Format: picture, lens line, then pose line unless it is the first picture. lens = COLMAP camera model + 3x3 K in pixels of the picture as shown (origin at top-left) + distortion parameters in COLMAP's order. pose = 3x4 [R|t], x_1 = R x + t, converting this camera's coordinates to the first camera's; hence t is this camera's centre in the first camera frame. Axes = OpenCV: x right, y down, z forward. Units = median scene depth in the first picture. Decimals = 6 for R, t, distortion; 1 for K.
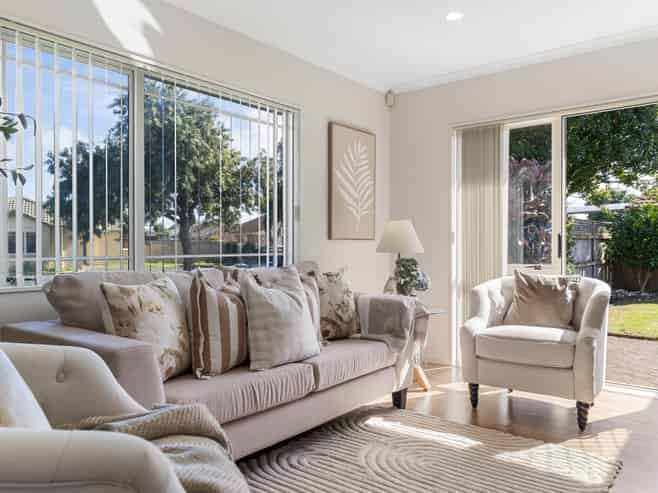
lens RADIAL K [[512.3, 0, 329.0], [0, 512.3, 246.5], [0, 0, 1]] dist [0.009647, 0.005024]
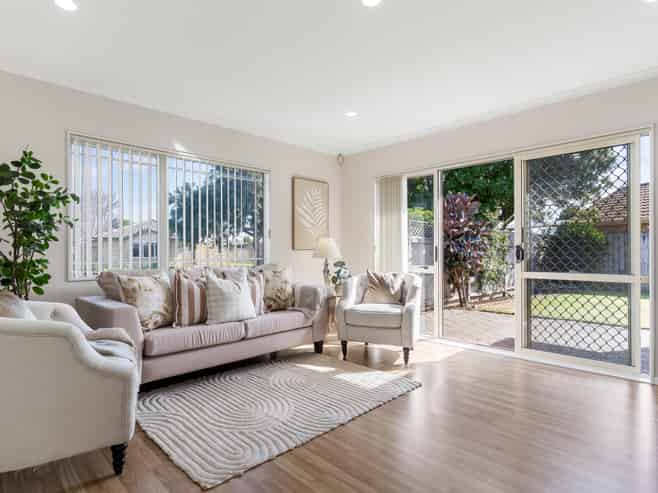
lens RADIAL K [[368.3, 0, 329.0], [0, 368.3, 246.5], [0, 0, 1]] dist [0.000801, 0.000565]
pose [[0.994424, -0.005408, -0.105315, 0.311236], [0.003965, 0.999895, -0.013906, -0.009872], [0.105379, 0.013411, 0.994342, -0.183291]]
